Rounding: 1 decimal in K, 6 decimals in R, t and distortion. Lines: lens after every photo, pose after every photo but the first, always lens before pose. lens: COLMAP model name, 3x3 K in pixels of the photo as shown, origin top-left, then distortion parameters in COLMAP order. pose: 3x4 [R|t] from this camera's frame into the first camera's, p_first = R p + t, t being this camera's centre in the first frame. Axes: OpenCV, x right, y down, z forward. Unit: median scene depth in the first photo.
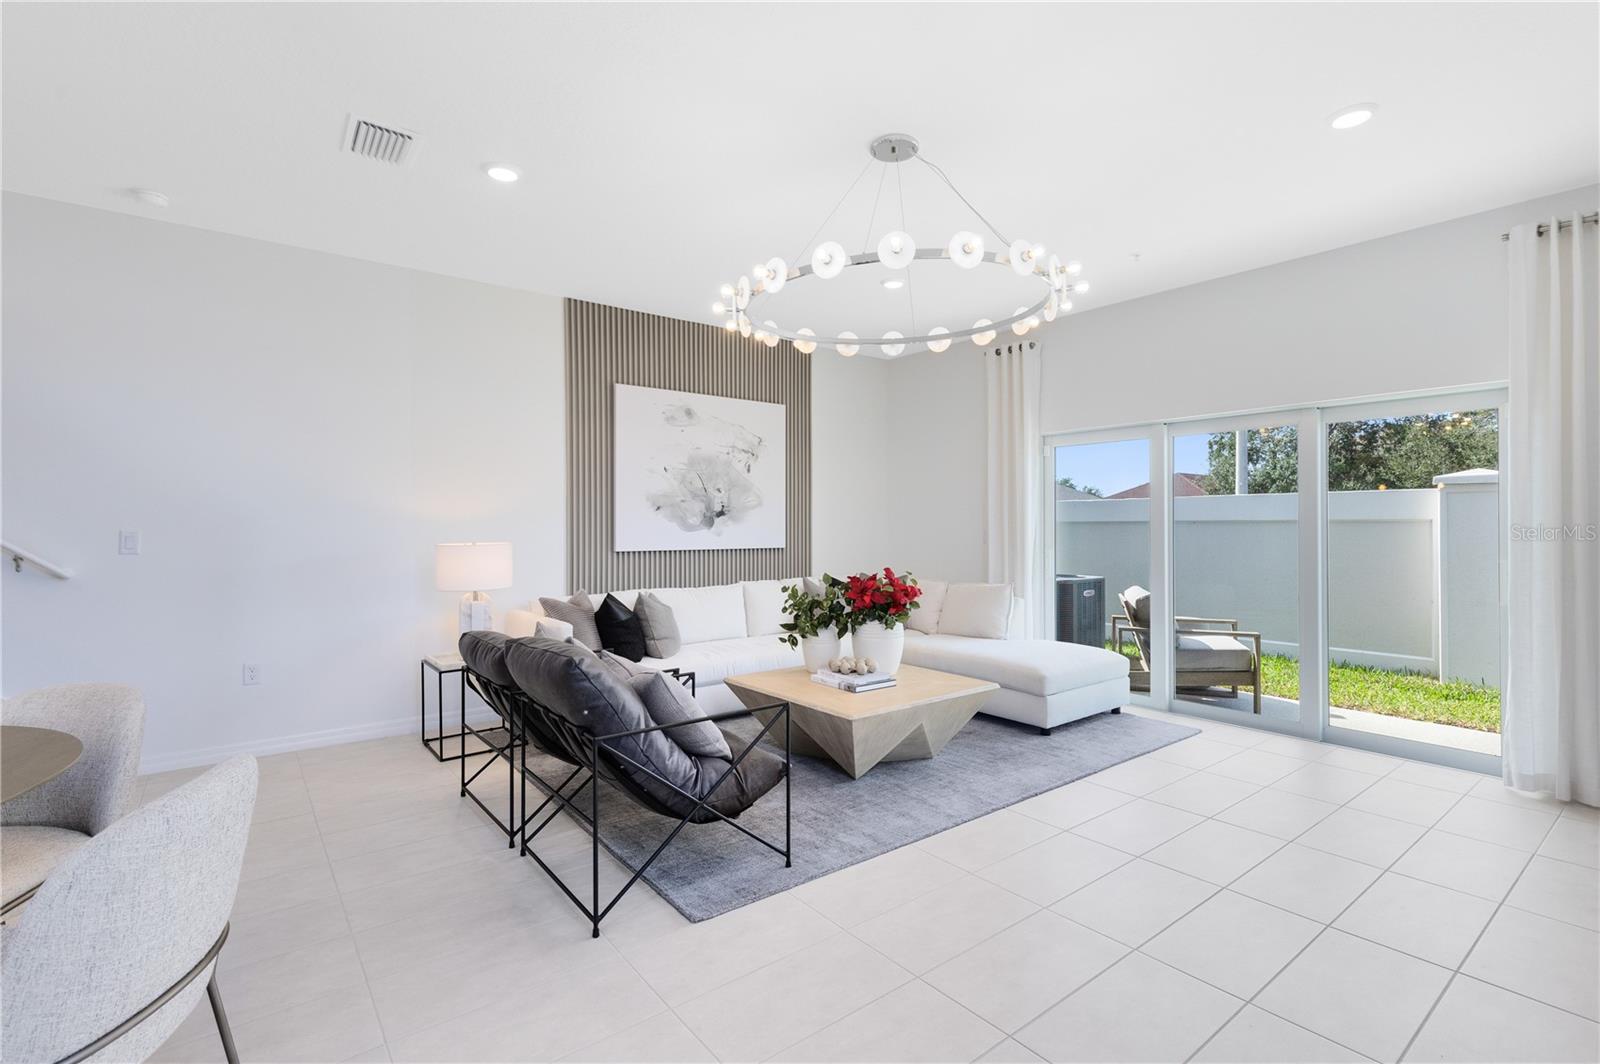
lens RADIAL K [[731.7, 0, 806.1], [0, 731.7, 525.7], [0, 0, 1]] dist [0.004093, -0.000726]
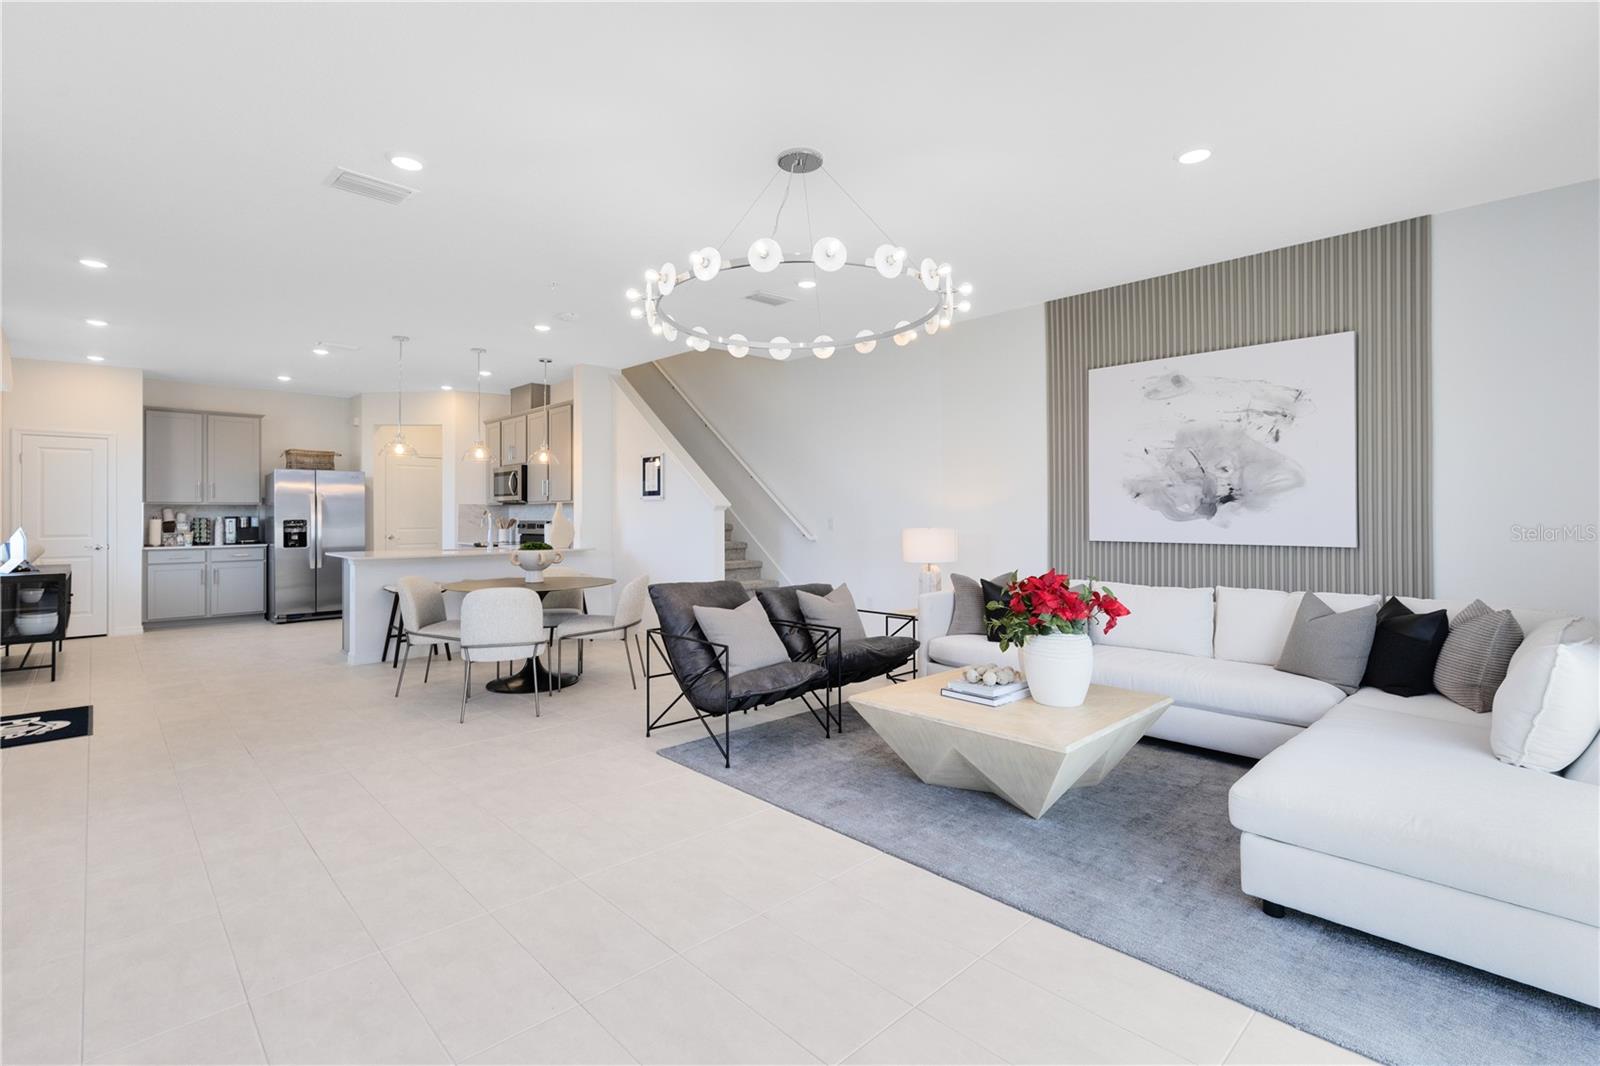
lens RADIAL K [[731.7, 0, 800.2], [0, 731.7, 514.5], [0, 0, 1]] dist [0.004093, -0.000726]
pose [[0.101666, -0.001865, -0.994817, 0.680695], [-0.000744, 0.999998, -0.001950, 0.002389], [0.994818, 0.000938, 0.101664, 0.512534]]
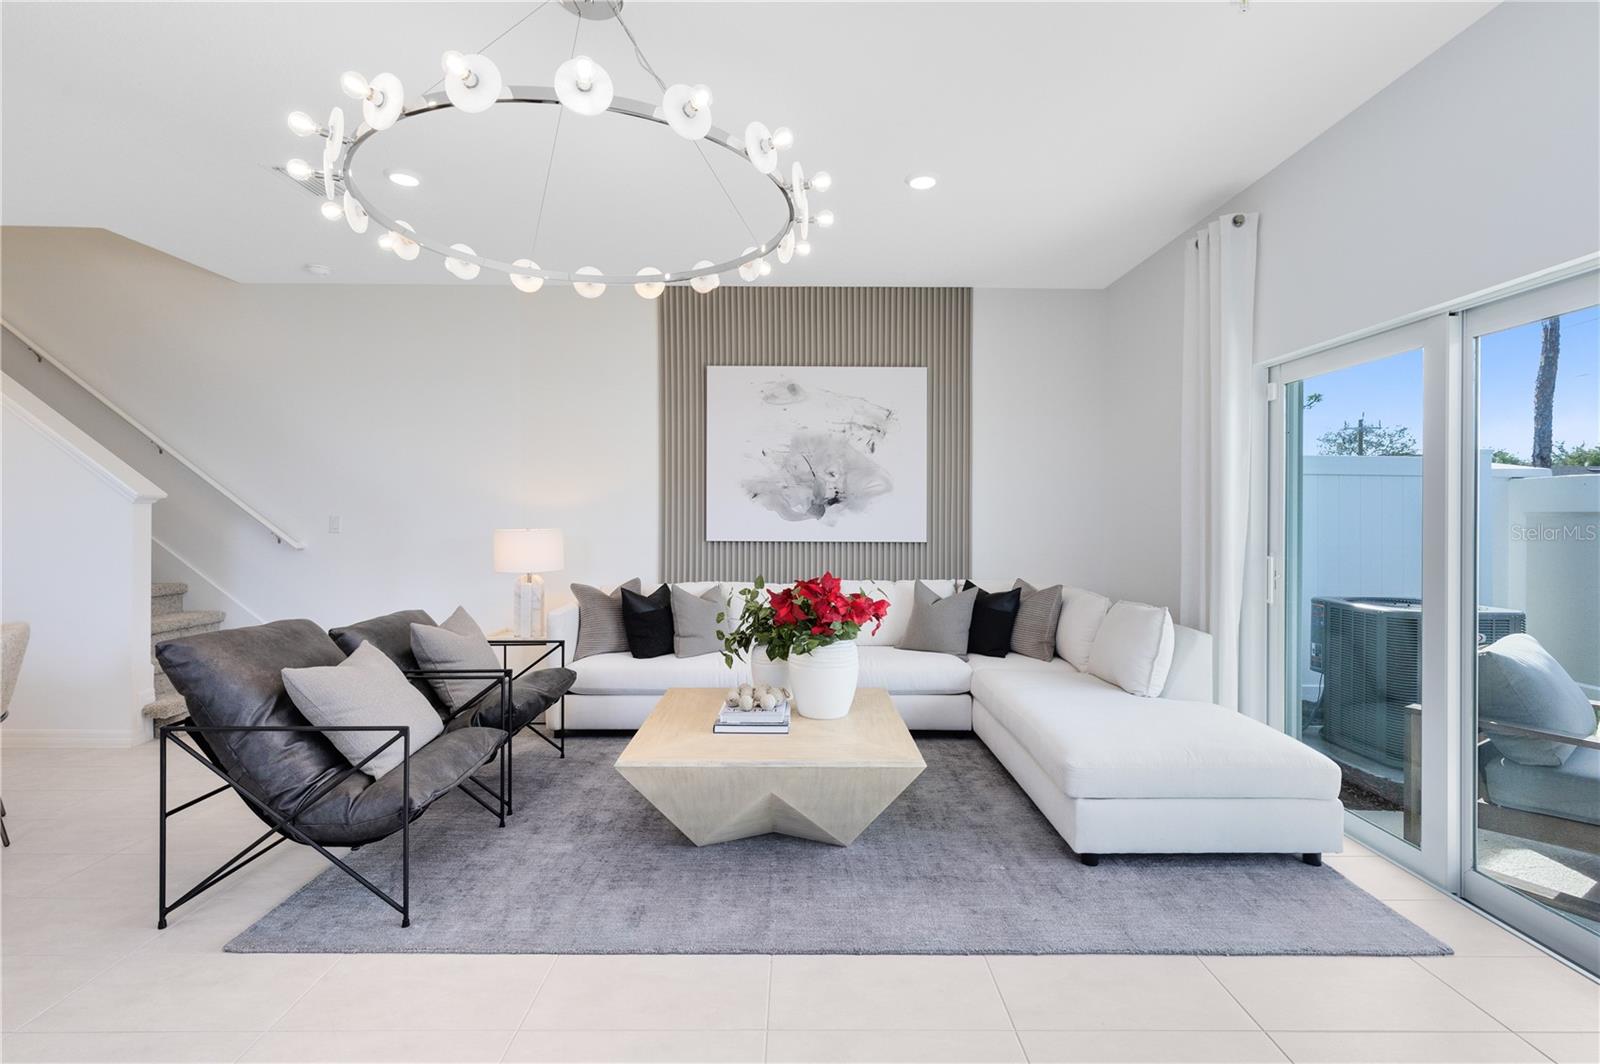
lens RADIAL K [[731.7, 0, 804.2], [0, 731.7, 513.1], [0, 0, 1]] dist [0.004093, -0.000726]
pose [[0.792237, 0.001216, -0.610213, 0.425820], [-0.005556, 0.999971, -0.005221, 0.003080], [0.610189, 0.007527, 0.792220, 0.318555]]
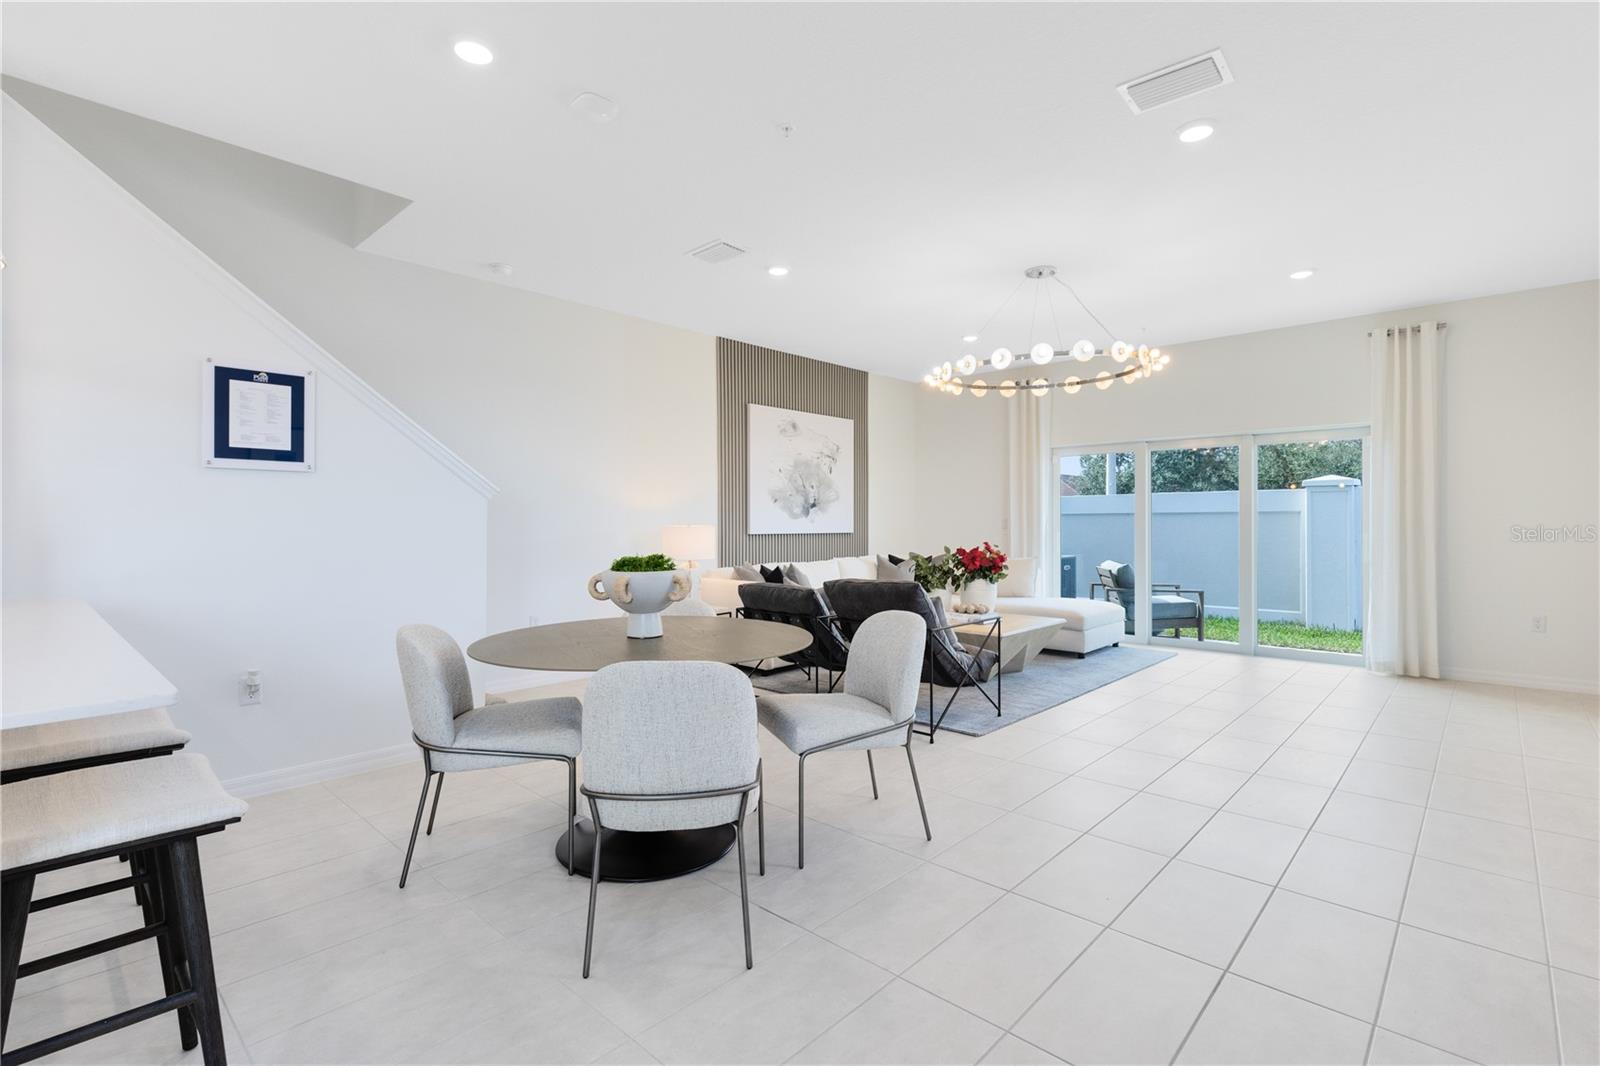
lens RADIAL K [[731.7, 0, 799.3], [0, 731.7, 530.6], [0, 0, 1]] dist [0.004093, -0.000726]
pose [[0.988574, -0.002715, 0.150711, -0.368037], [0.001140, 0.999944, 0.010542, 0.015407], [-0.150731, -0.010249, 0.988522, -0.285155]]
